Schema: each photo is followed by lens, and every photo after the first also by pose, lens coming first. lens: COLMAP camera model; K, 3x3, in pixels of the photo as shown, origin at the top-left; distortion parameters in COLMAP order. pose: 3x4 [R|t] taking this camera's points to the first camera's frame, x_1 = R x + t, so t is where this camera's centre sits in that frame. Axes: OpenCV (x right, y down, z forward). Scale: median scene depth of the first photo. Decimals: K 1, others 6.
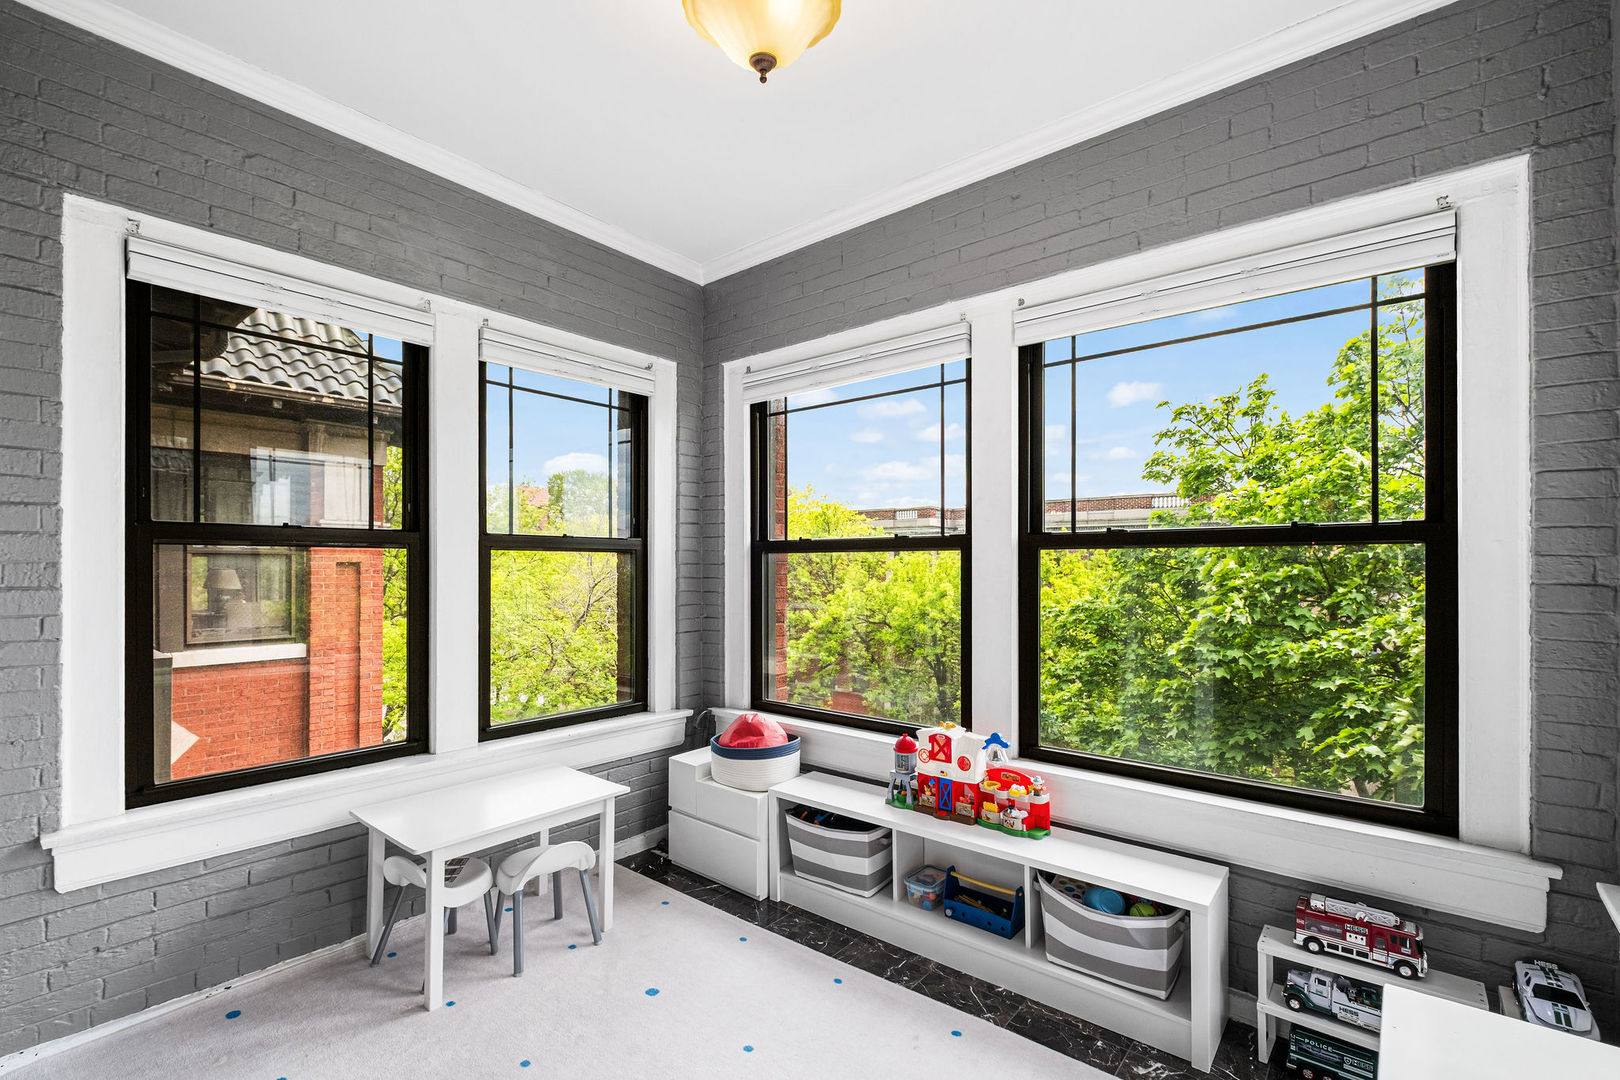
lens RADIAL K [[722.6, 0, 795.5], [0, 722.6, 560.2], [0, 0, 1]] dist [-0.005578, -0.000526]
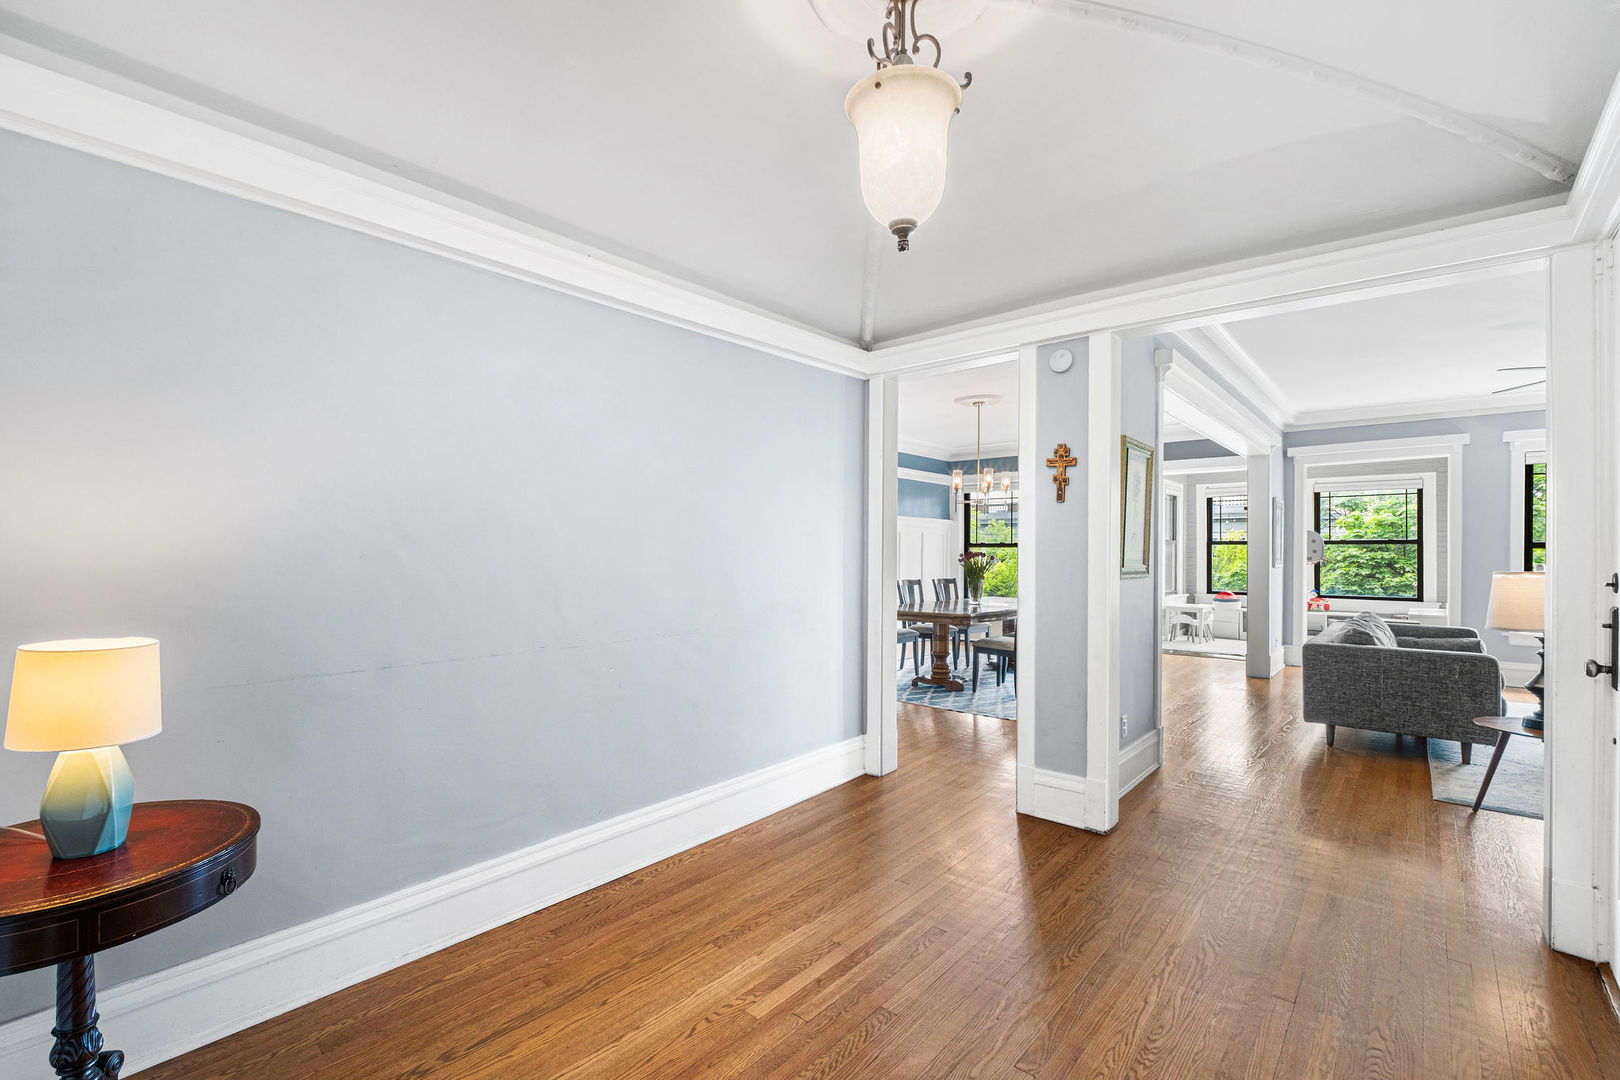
lens RADIAL K [[722.6, 0, 804.2], [0, 722.6, 548.5], [0, 0, 1]] dist [-0.005578, -0.000526]
pose [[0.999958, 0.003067, -0.008600, -3.265577], [-0.003046, 0.999992, 0.002402, 0.010342], [0.008607, -0.002376, 0.999960, -3.944699]]
